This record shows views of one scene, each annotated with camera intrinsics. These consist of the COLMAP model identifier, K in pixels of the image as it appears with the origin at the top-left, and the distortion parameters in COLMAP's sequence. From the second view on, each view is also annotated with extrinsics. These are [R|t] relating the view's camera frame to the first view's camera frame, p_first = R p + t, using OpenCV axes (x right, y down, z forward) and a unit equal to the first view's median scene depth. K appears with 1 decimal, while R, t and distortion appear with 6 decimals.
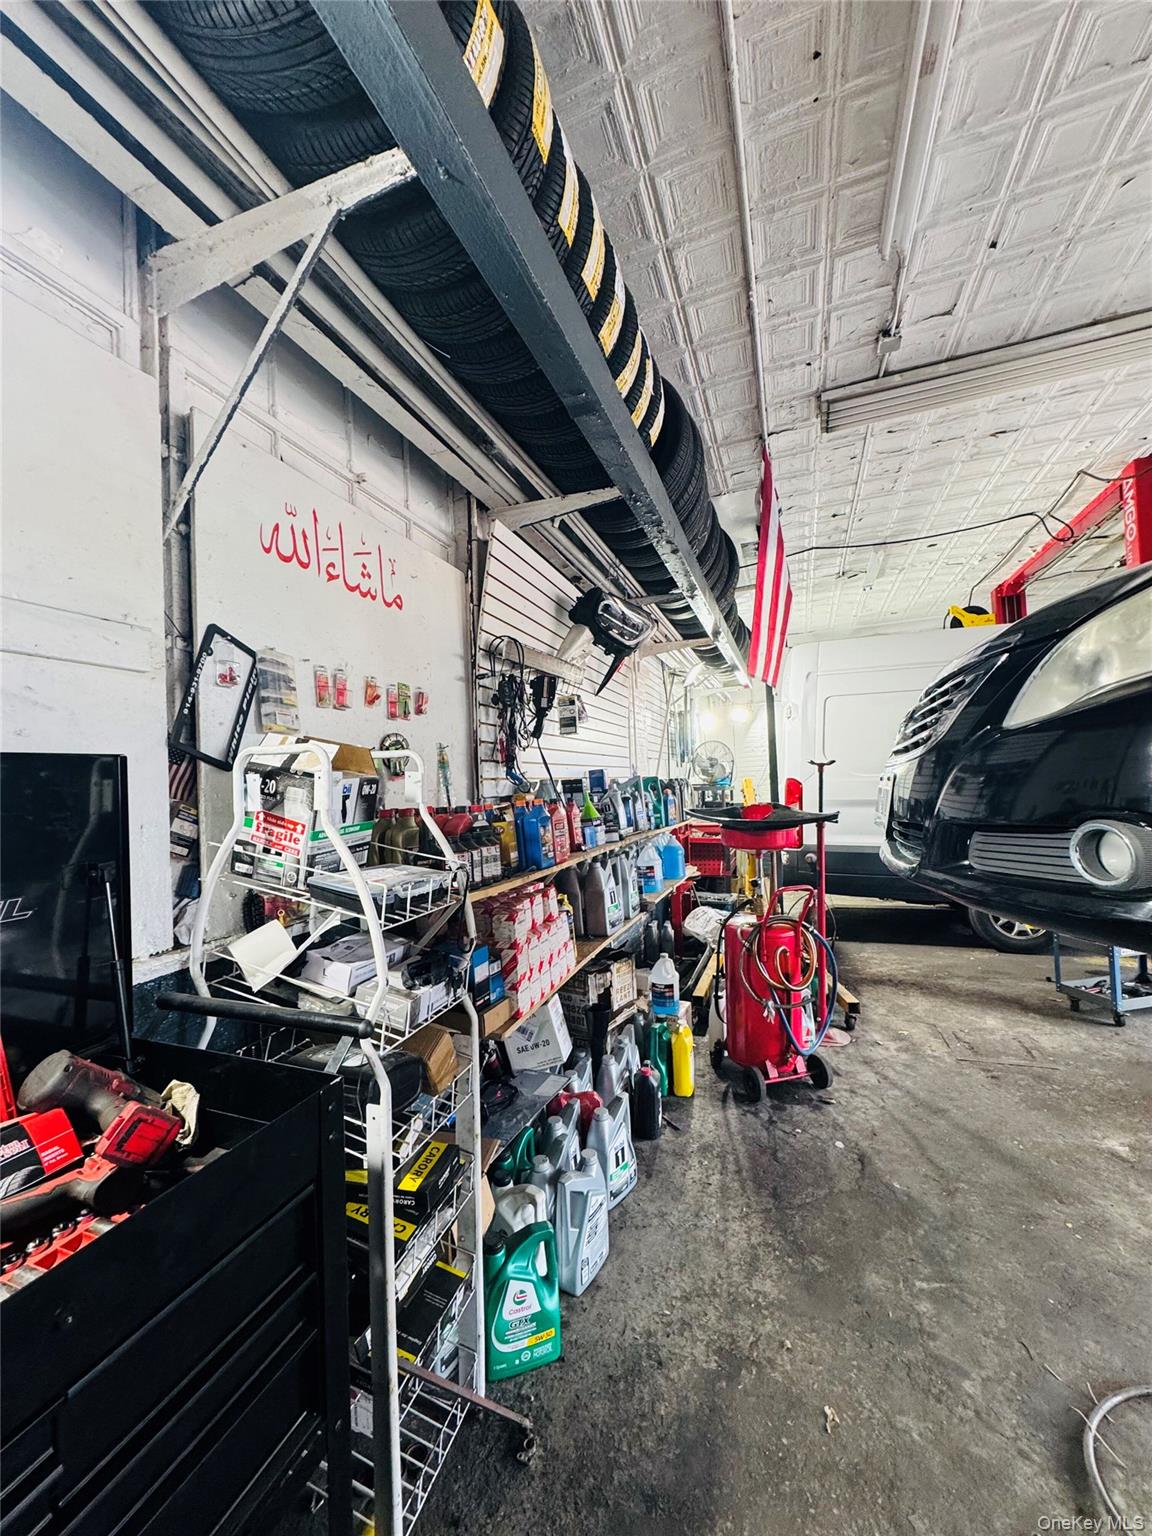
lens RADIAL K [[606.0, 0, 578.4], [0, 606.0, 768.4], [0, 0, 1]] dist [-0.000865, -0.000165]
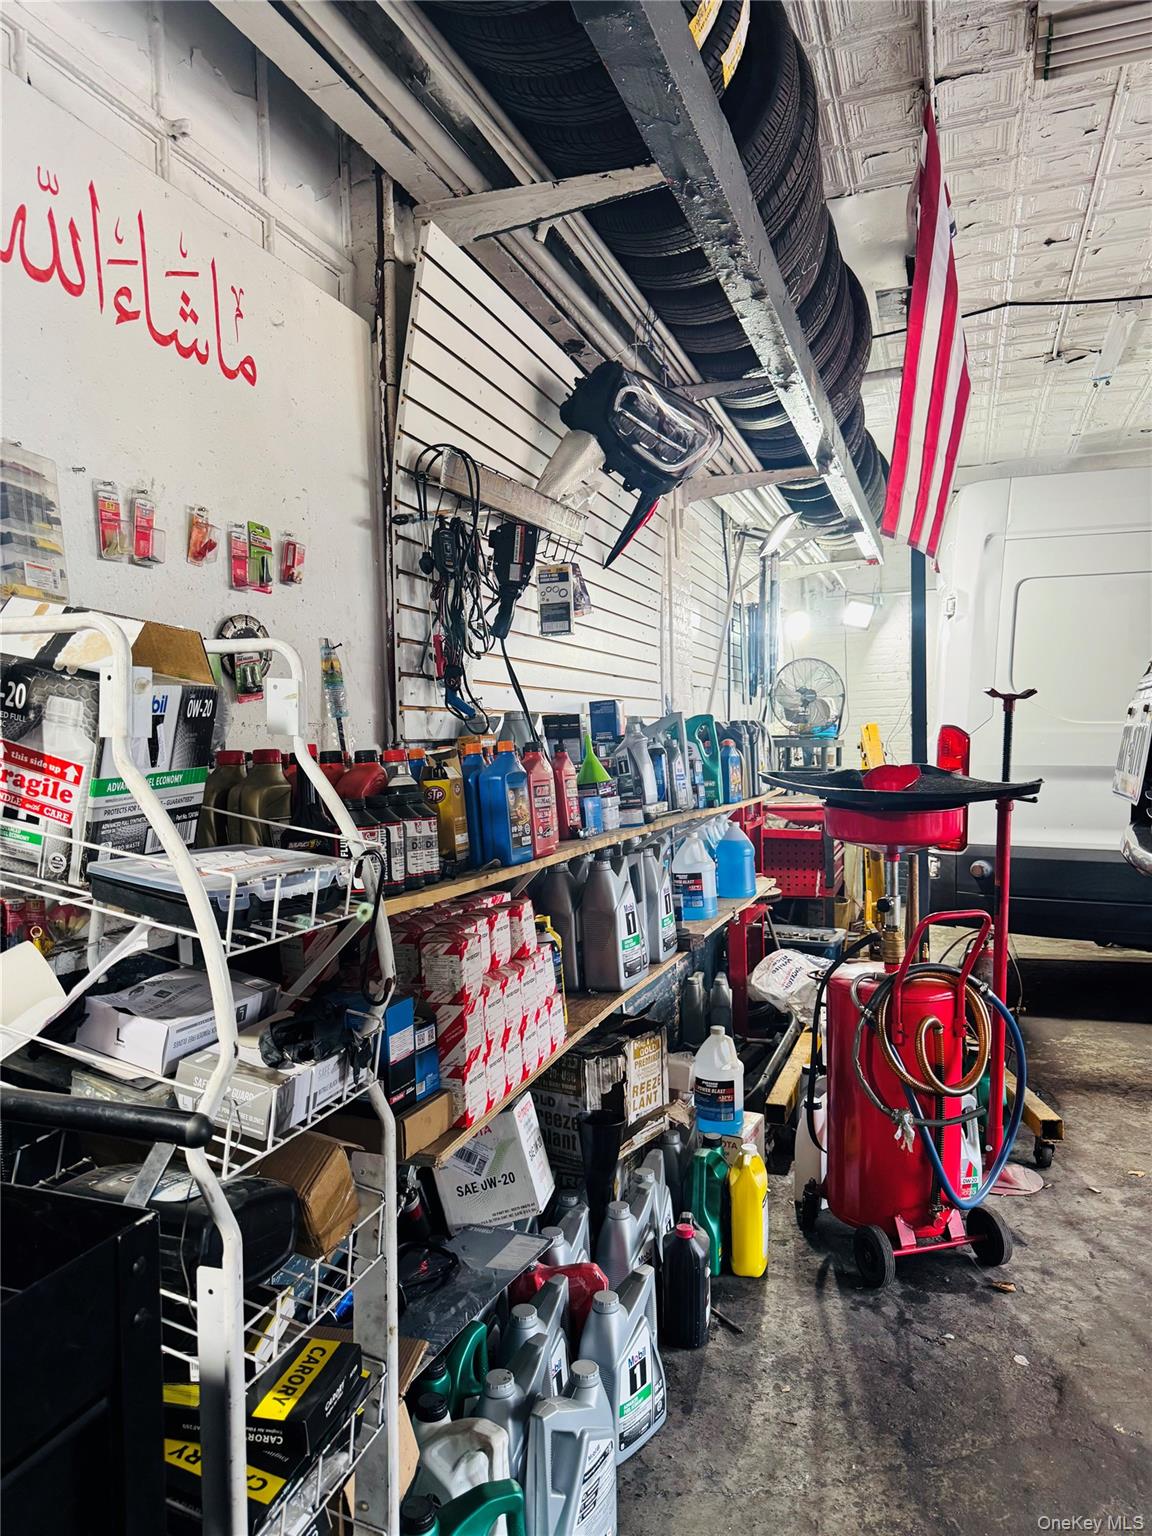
lens RADIAL K [[1076.2, 0, 576.0], [0, 1076.2, 768.0], [0, 0, 1]] dist [0.080445, -0.116951]
pose [[0.999755, 0.017779, 0.013180, -0.011047], [-0.018458, 0.998407, 0.053318, 0.017307], [-0.012211, -0.053548, 0.998491, 0.010502]]
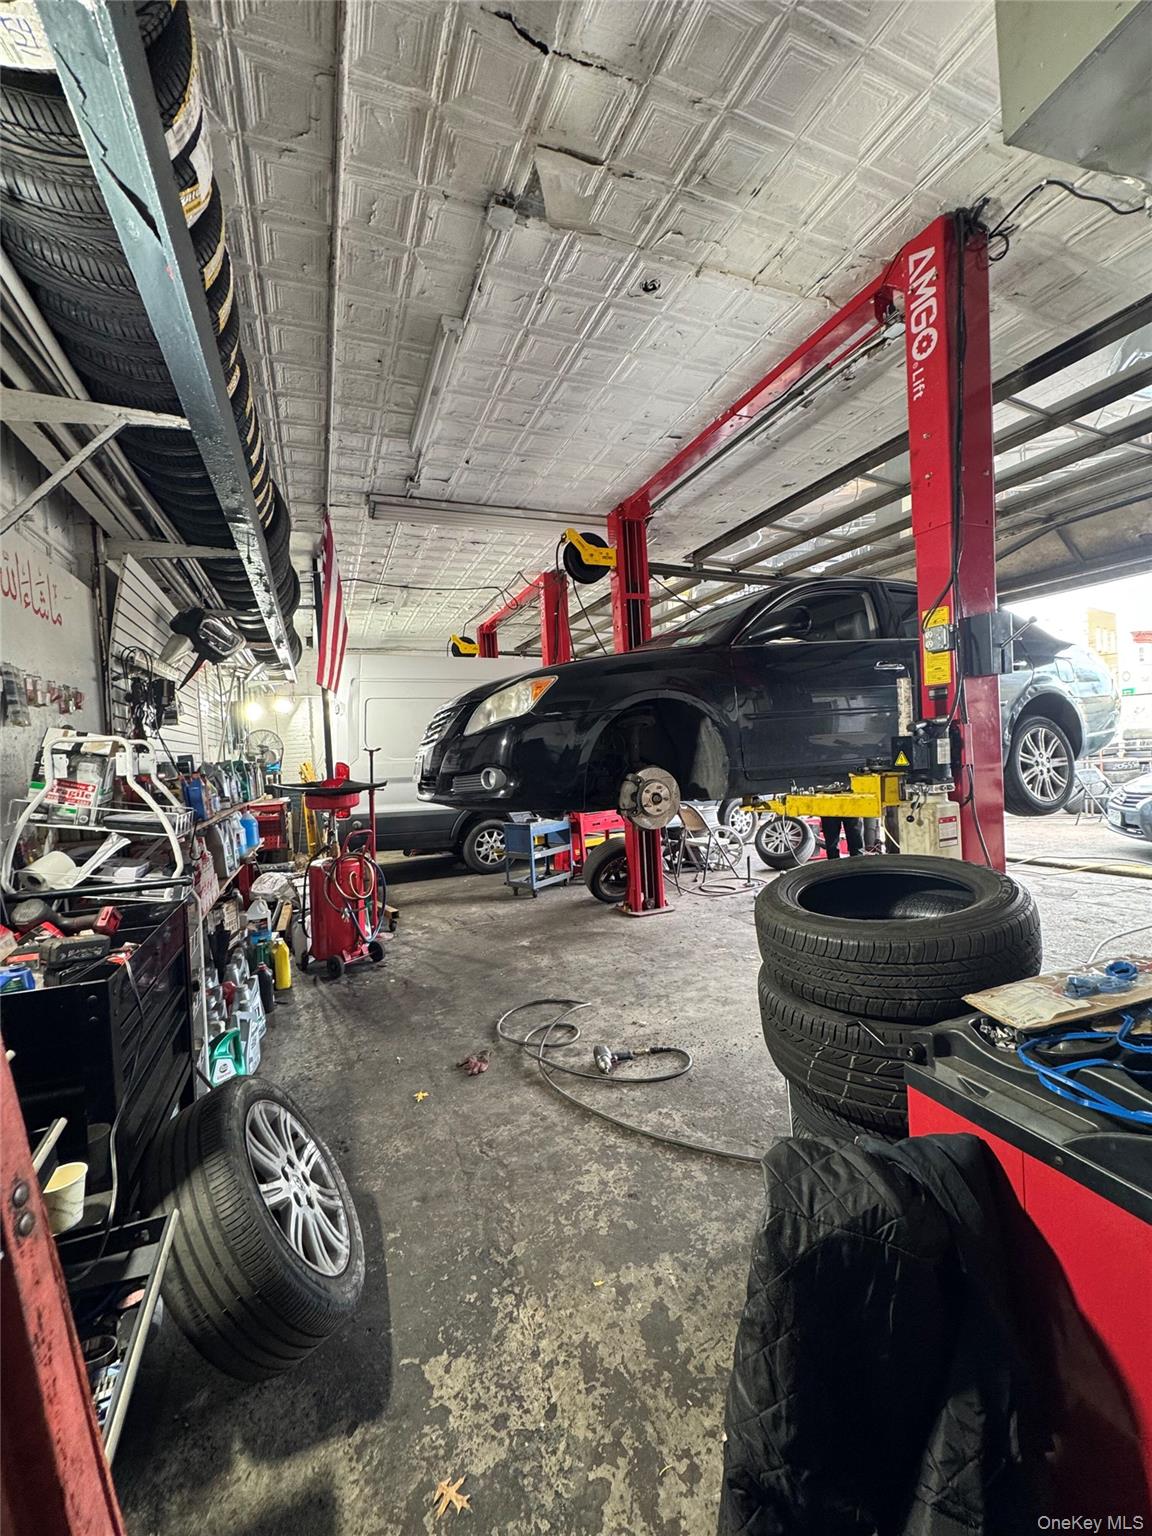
lens RADIAL K [[606.0, 0, 578.4], [0, 606.0, 768.4], [0, 0, 1]] dist [-0.000865, -0.000165]
pose [[0.731264, -0.018401, 0.681846, -0.309208], [0.005110, 0.999756, 0.021500, 0.009367], [-0.682075, -0.012238, 0.731180, -0.538055]]
